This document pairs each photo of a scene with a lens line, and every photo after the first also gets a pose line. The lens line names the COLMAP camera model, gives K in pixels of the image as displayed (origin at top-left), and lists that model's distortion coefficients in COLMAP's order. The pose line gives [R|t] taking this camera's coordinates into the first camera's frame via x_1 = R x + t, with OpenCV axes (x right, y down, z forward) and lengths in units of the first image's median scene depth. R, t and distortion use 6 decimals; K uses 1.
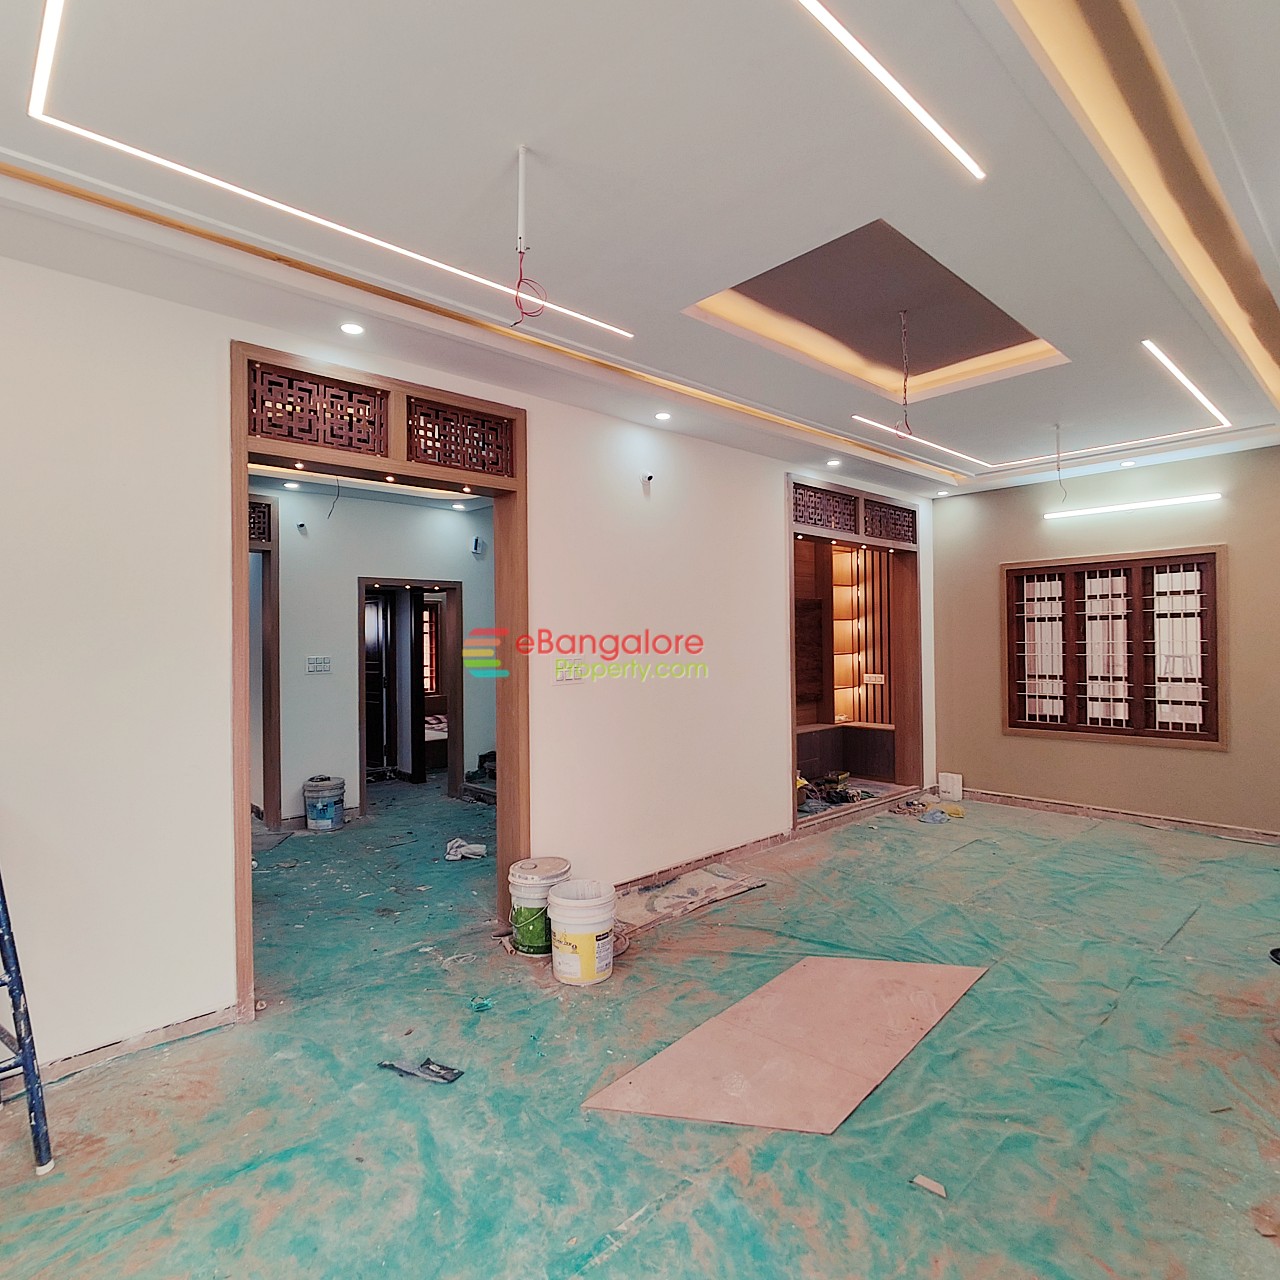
lens RADIAL K [[741.7, 0, 644.5], [0, 741.7, 638.4], [0, 0, 1]] dist [0.002818, 0.000505]
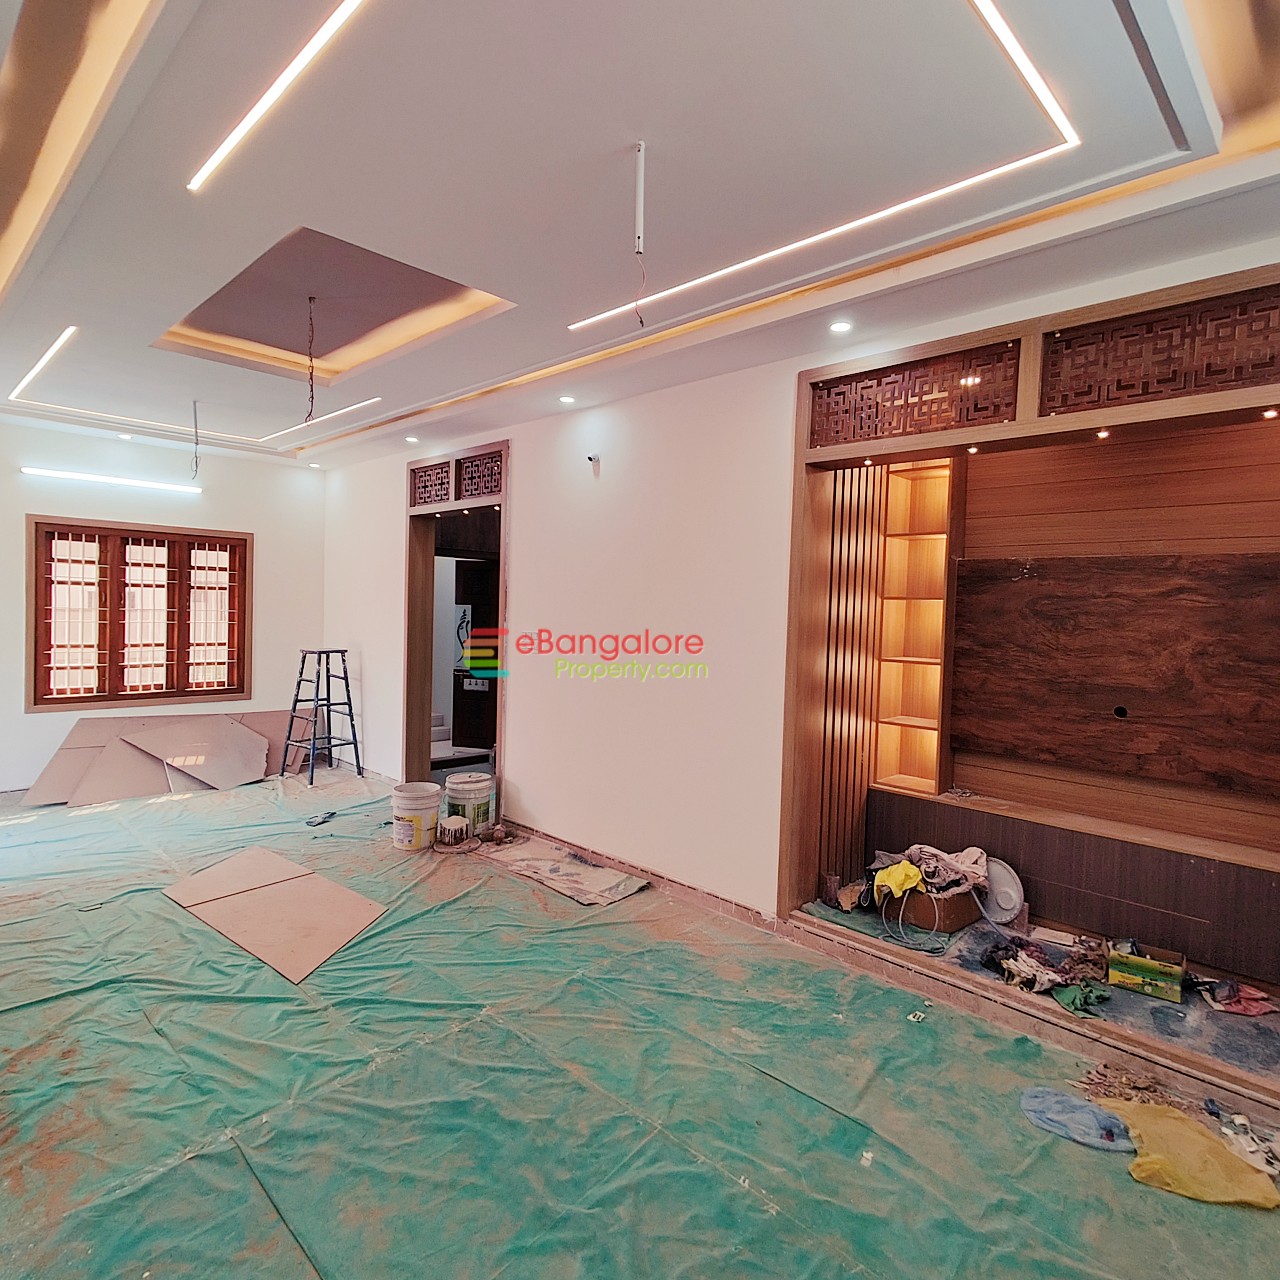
lens RADIAL K [[741.7, 0, 644.5], [0, 741.7, 638.4], [0, 0, 1]] dist [0.002818, 0.000505]
pose [[0.052713, 0.051491, -0.997281, 1.092730], [-0.033424, 0.998201, 0.049772, -0.026985], [0.998050, 0.030709, 0.054339, 1.088752]]
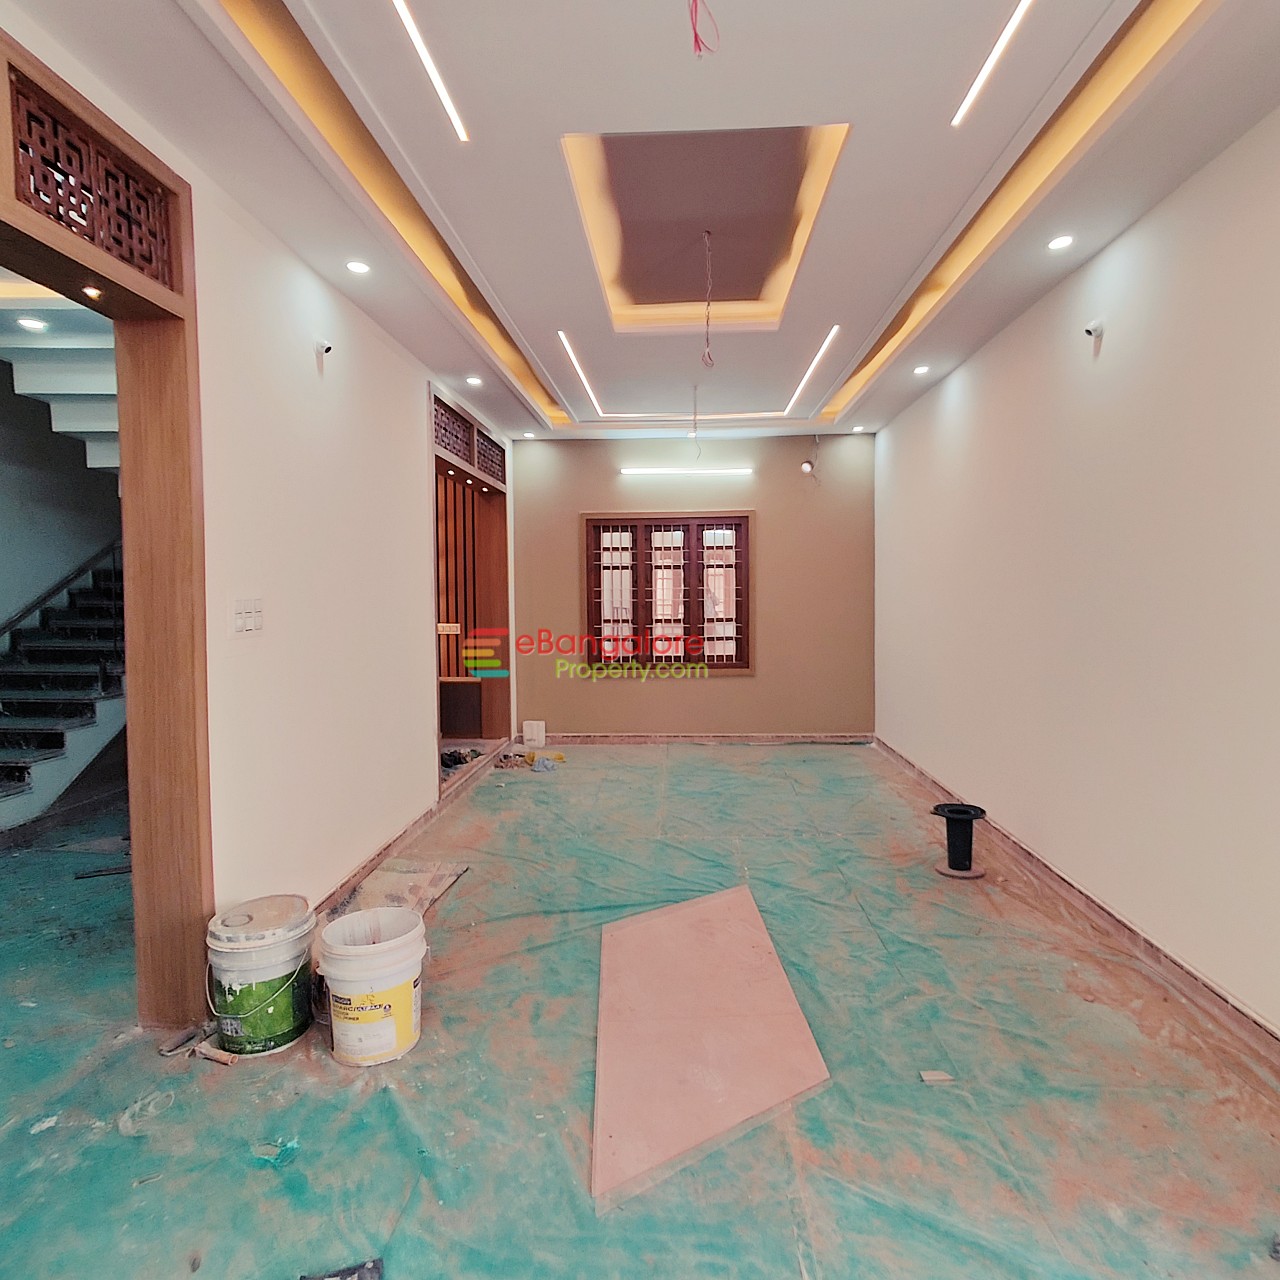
lens RADIAL K [[770.9, 0, 646.5], [0, 770.9, 638.0], [0, 0, 1]] dist [-0.032050, 0.029586]
pose [[0.714430, -0.036691, 0.698745, -0.317233], [-0.000517, 0.998596, 0.052964, 0.025340], [-0.699707, -0.038200, 0.713408, 0.258996]]
